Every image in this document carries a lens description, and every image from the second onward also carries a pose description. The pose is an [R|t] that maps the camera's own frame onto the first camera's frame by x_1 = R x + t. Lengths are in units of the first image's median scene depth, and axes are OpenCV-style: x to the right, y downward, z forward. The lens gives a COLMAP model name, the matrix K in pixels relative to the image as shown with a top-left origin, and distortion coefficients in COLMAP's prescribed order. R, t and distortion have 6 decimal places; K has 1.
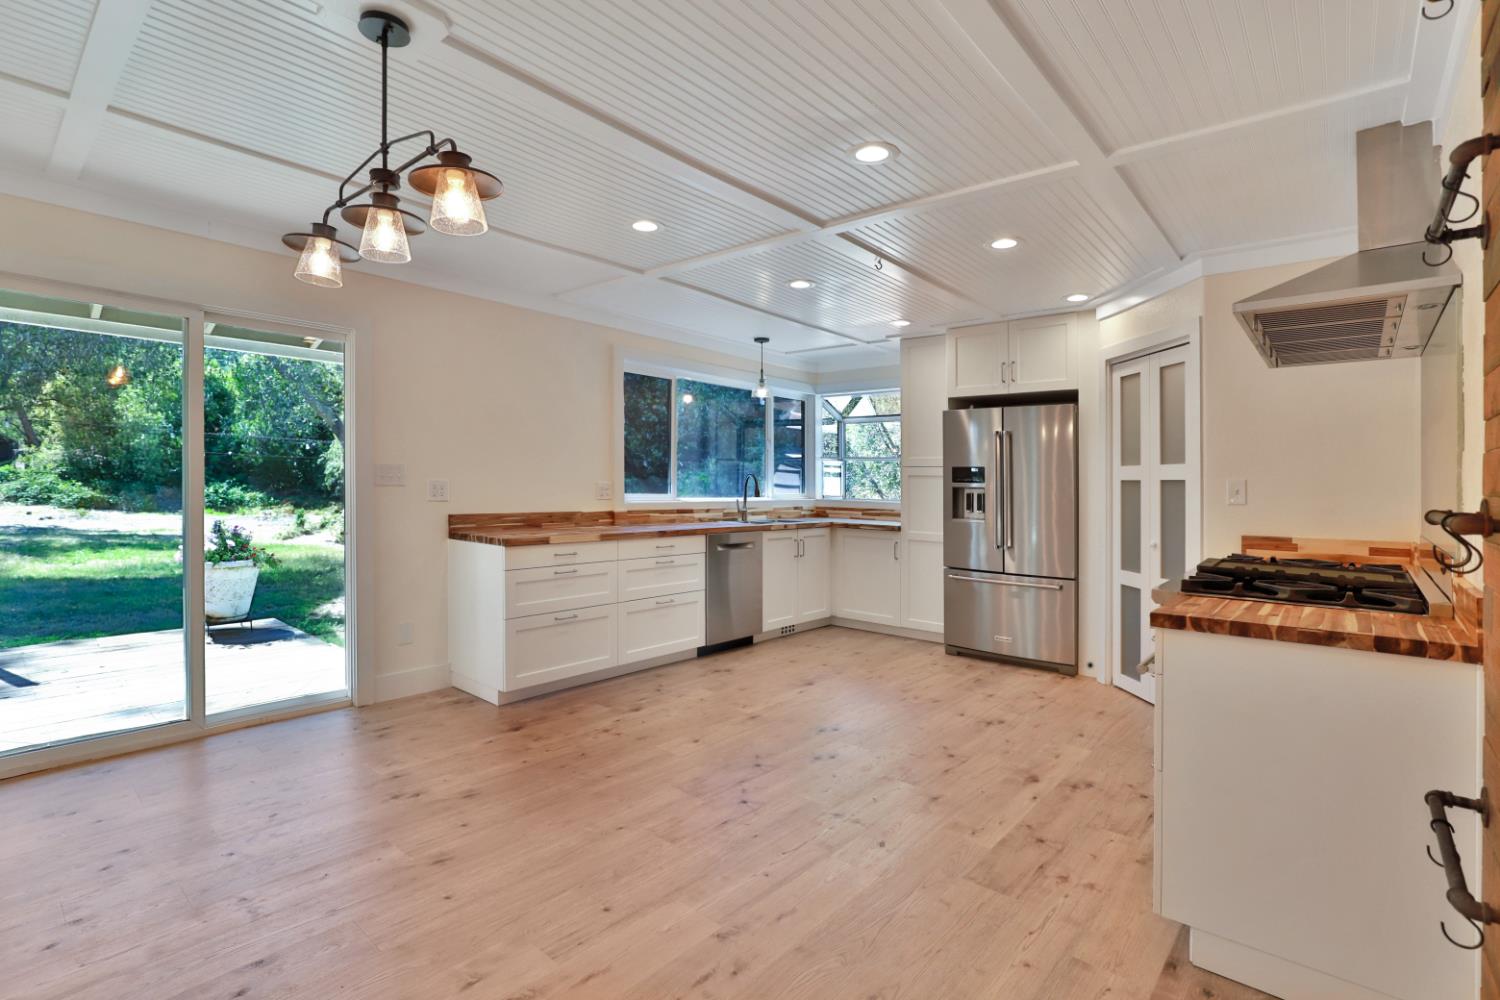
lens RADIAL K [[701.2, 0, 748.6], [0, 701.2, 473.9], [0, 0, 1]] dist [-0.032212, 0.007374]
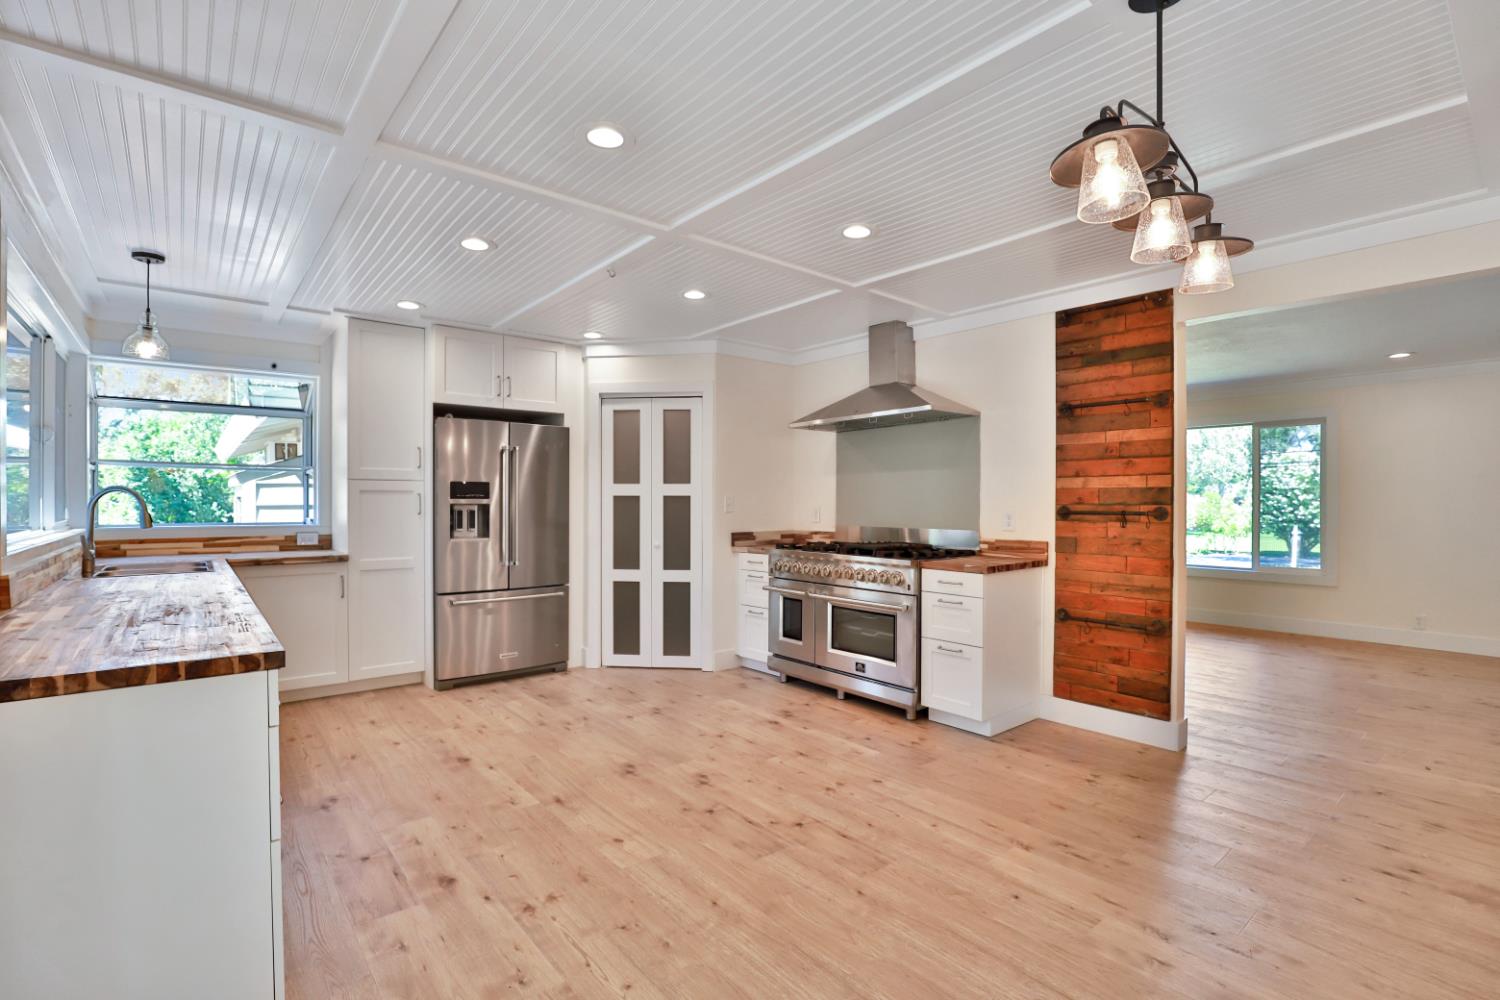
lens RADIAL K [[701.2, 0, 721.5], [0, 701.2, 509.8], [0, 0, 1]] dist [-0.032212, 0.007374]
pose [[0.176136, -0.026902, 0.983998, -0.631789], [-0.010521, 0.999518, 0.029209, -0.004220], [-0.984310, -0.015498, 0.175768, 0.599174]]
